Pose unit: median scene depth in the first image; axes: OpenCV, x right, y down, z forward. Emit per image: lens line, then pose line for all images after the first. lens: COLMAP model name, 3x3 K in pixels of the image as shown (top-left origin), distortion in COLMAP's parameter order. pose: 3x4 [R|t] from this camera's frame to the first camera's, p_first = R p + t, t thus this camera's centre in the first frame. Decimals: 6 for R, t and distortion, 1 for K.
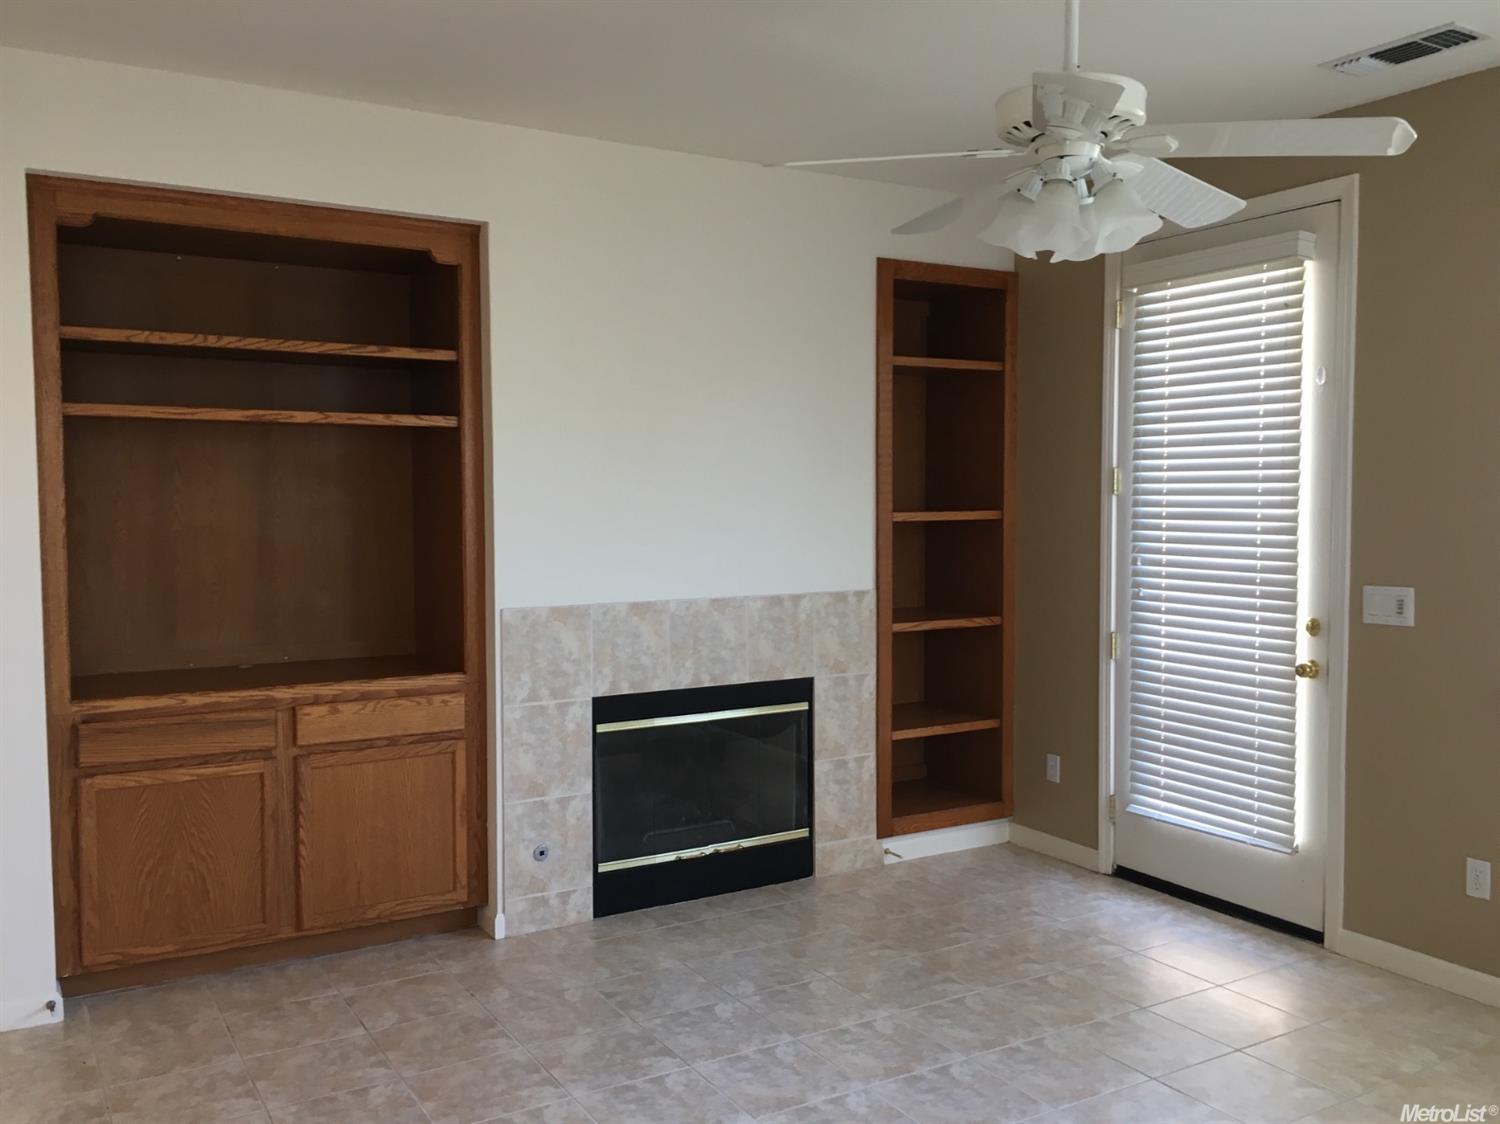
lens RADIAL K [[1267.2, 0, 749.5], [0, 1267.2, 563.1], [0, 0, 1]] dist [0.056576, -0.043522]
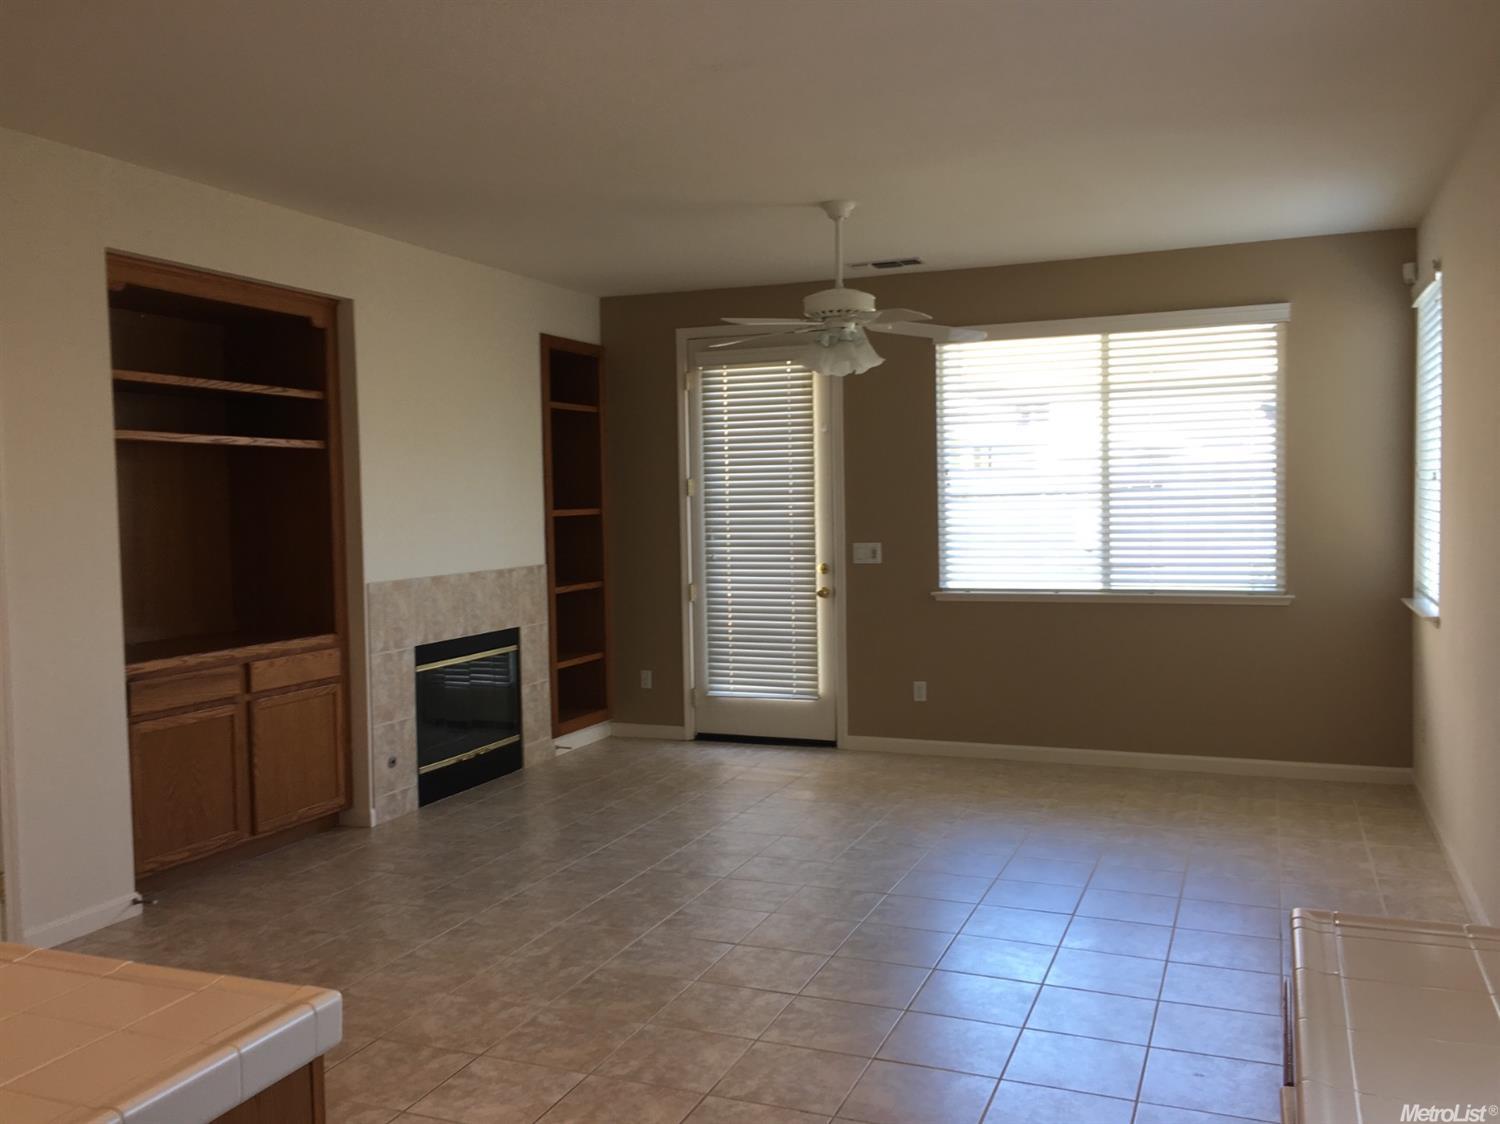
lens RADIAL K [[1267.2, 0, 745.8], [0, 1267.2, 560.4], [0, 0, 1]] dist [0.056576, -0.043522]
pose [[0.798343, -0.041160, 0.600795, -0.669808], [0.048809, 0.998802, 0.003570, 0.026136], [-0.600222, 0.026473, 0.799395, -0.320652]]
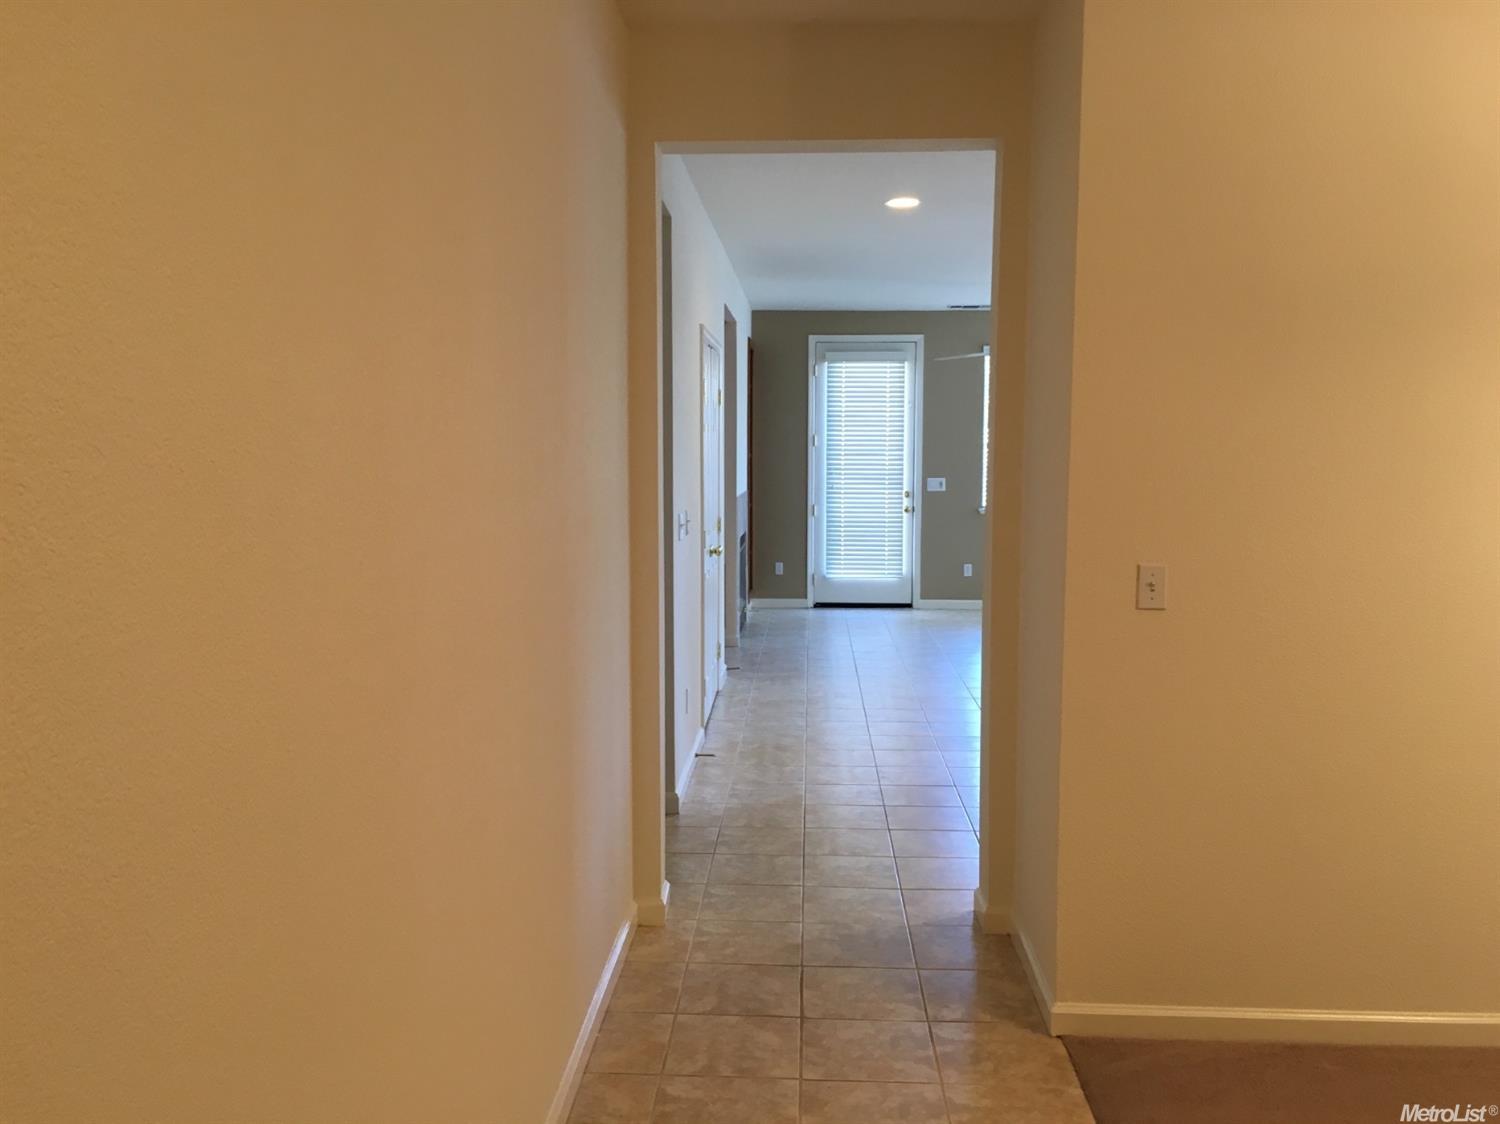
lens RADIAL K [[1267.2, 0, 749.3], [0, 1267.2, 559.8], [0, 0, 1]] dist [0.056576, -0.043522]
pose [[0.555332, -0.069445, 0.828724, -1.967319], [0.042128, 0.997577, 0.055364, 0.024060], [-0.830561, 0.004167, 0.556912, -0.239777]]
